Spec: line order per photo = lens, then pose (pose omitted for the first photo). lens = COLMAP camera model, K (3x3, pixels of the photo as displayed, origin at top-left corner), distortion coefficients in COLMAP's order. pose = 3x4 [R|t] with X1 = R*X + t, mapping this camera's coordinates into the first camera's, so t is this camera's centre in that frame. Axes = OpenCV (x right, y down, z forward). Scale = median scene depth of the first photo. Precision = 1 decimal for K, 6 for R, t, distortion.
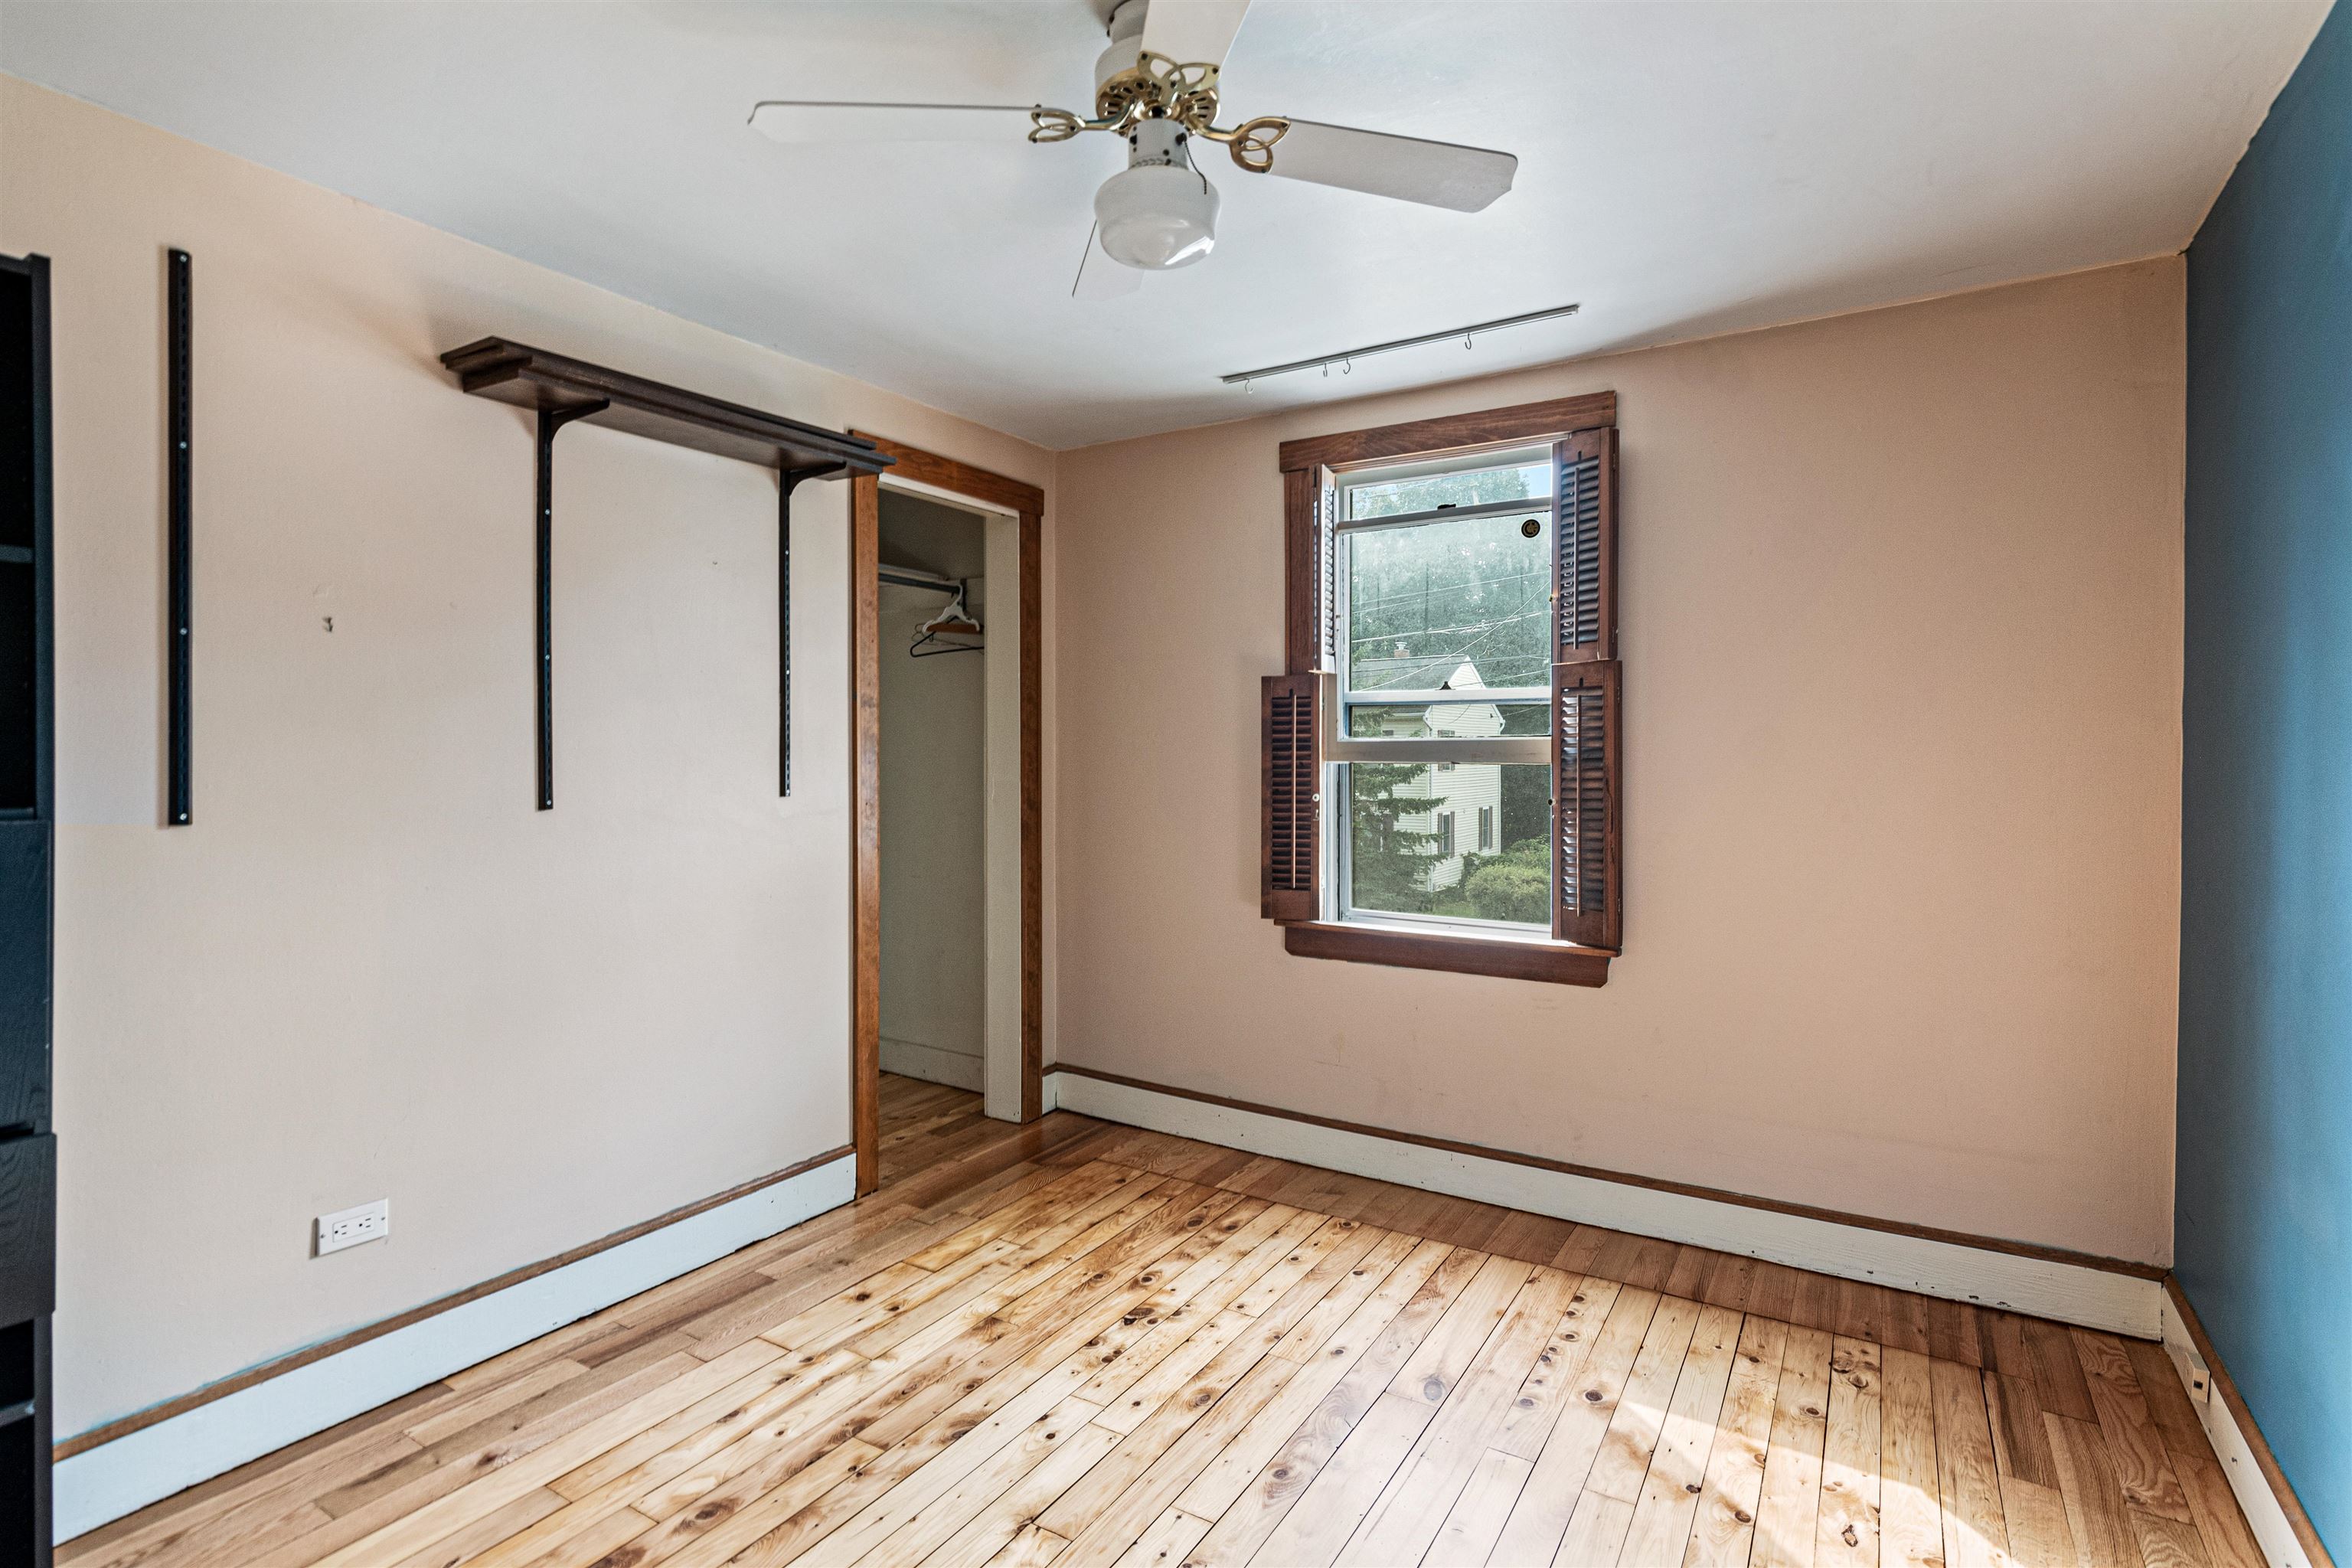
lens RADIAL K [[1132.1, 0, 1169.4], [0, 1132.1, 765.6], [0, 0, 1]] dist [0.001830, 0.000143]
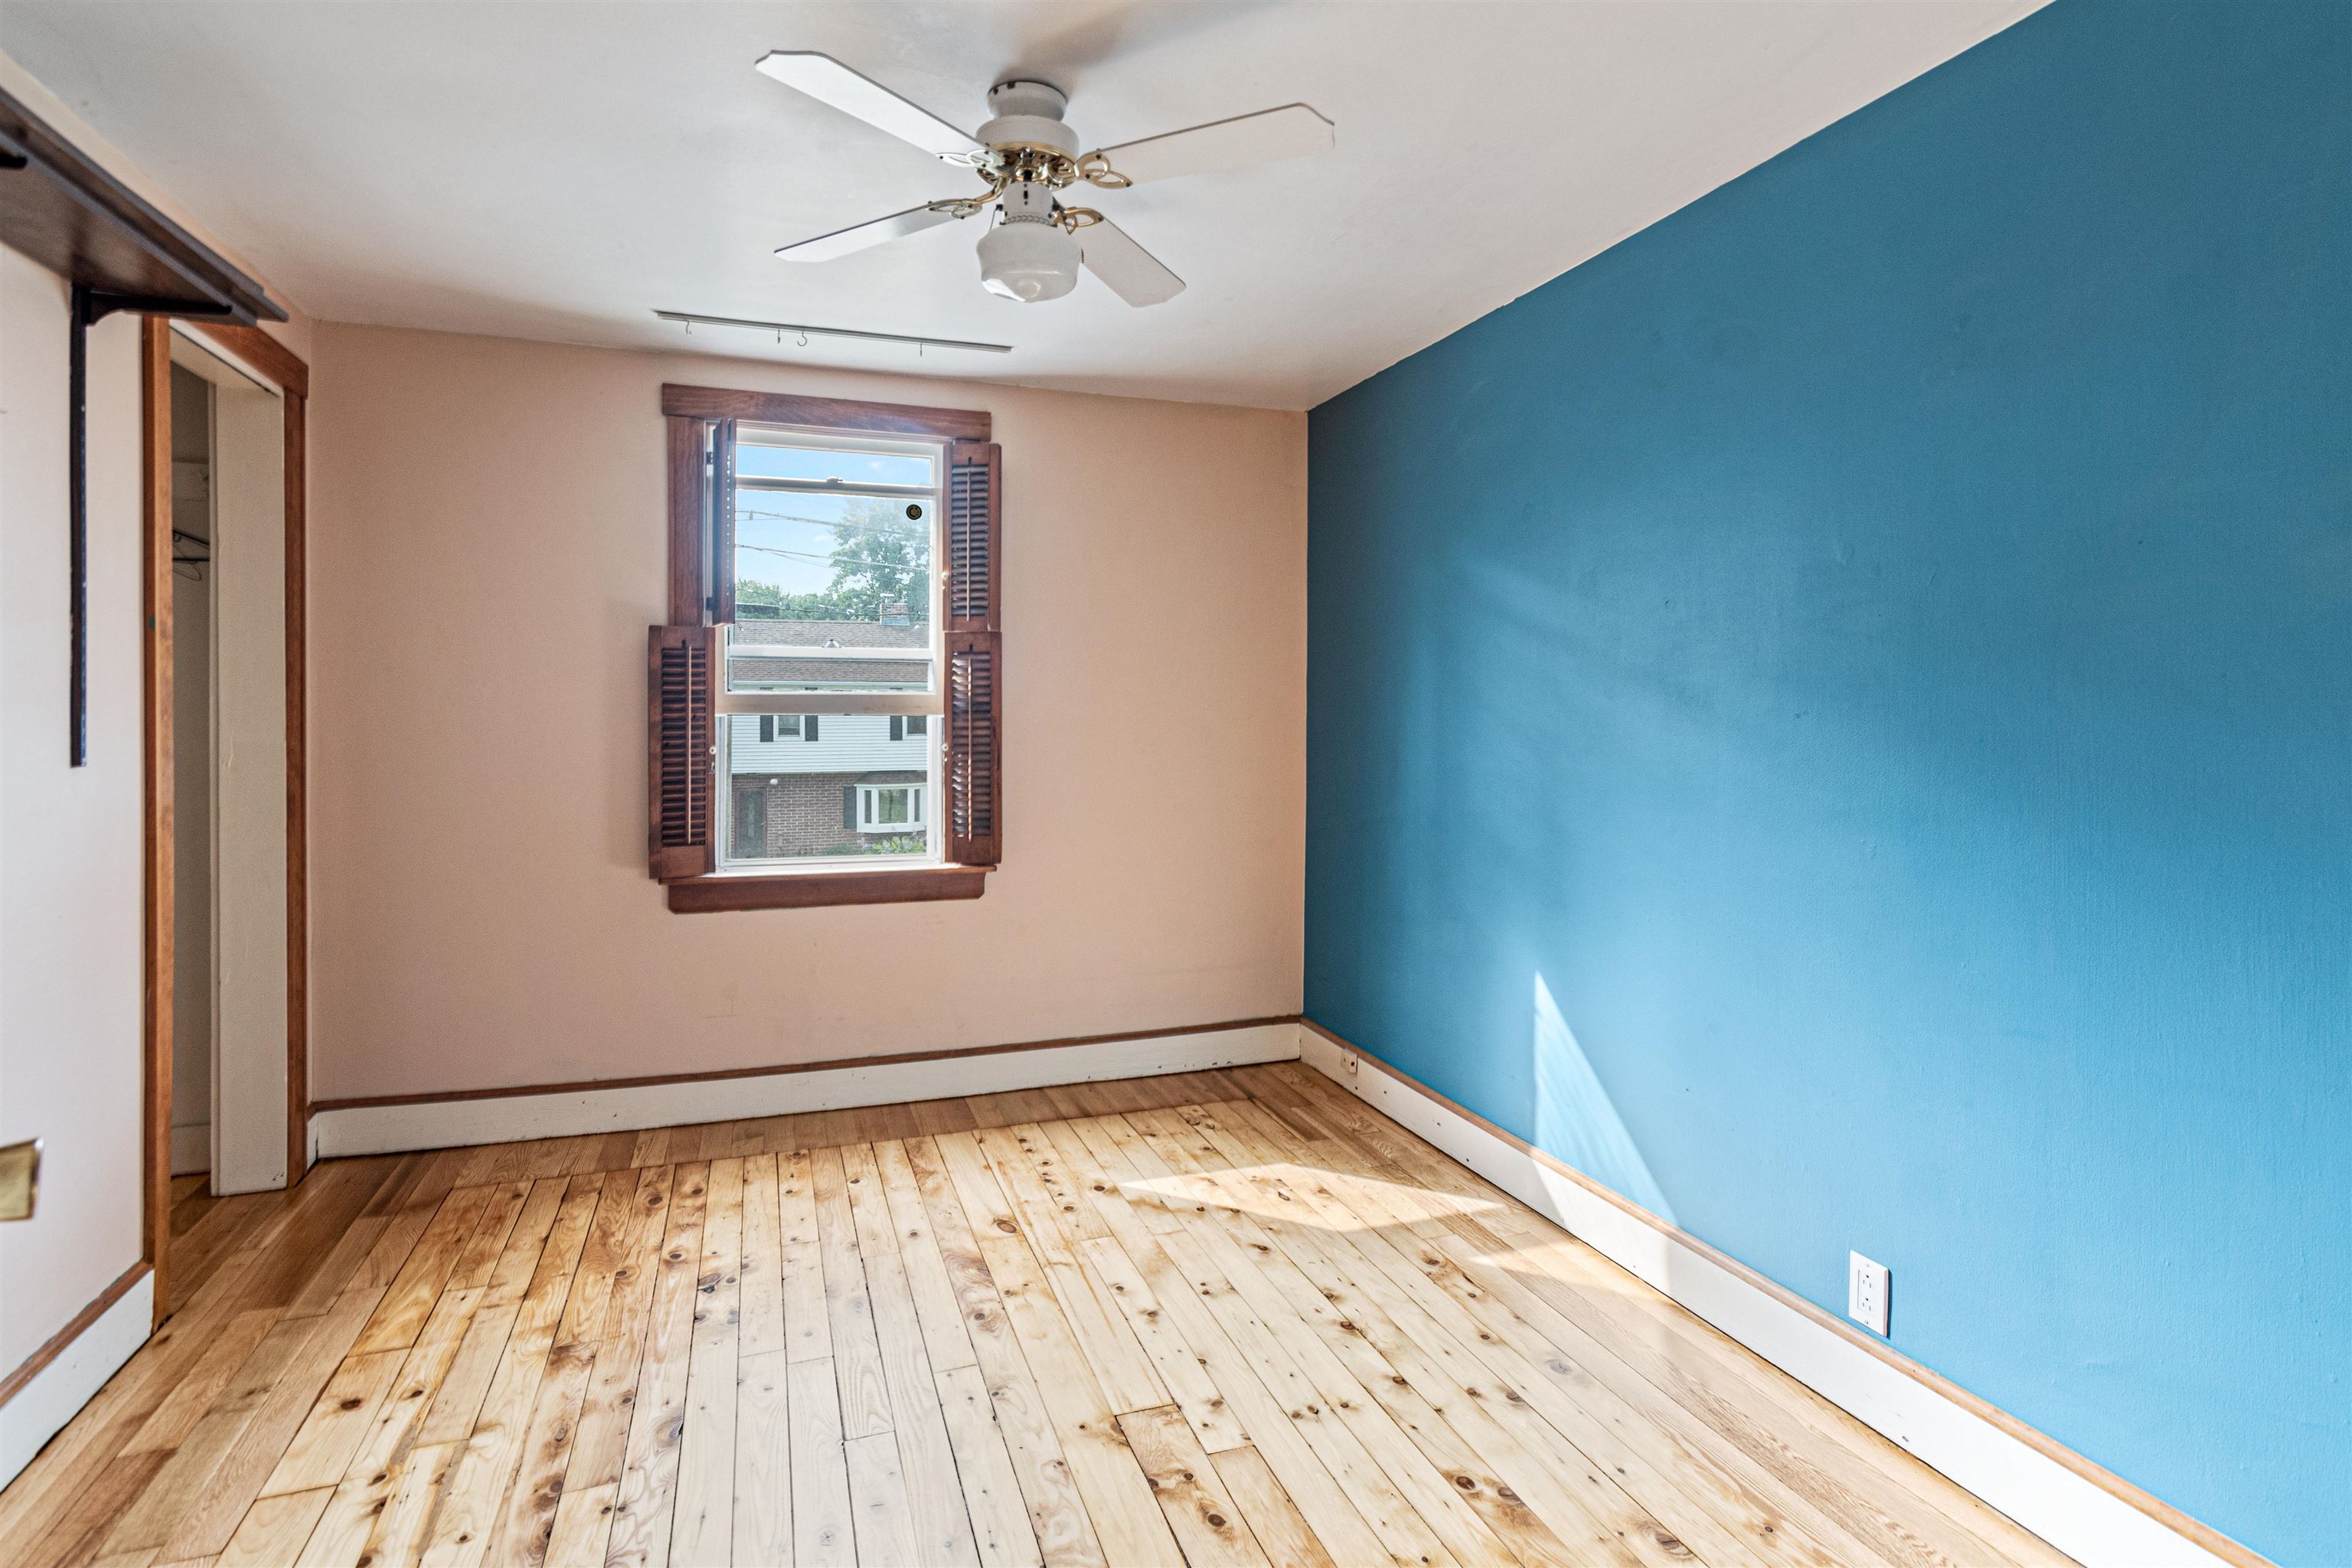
lens RADIAL K [[1132.1, 0, 1184.8], [0, 1132.1, 721.1], [0, 0, 1]] dist [0.001830, 0.000143]
pose [[0.635881, -0.007745, 0.771748, -0.450797], [0.006361, 0.999968, 0.004794, 0.000533], [-0.771761, 0.001860, 0.635910, 0.056781]]
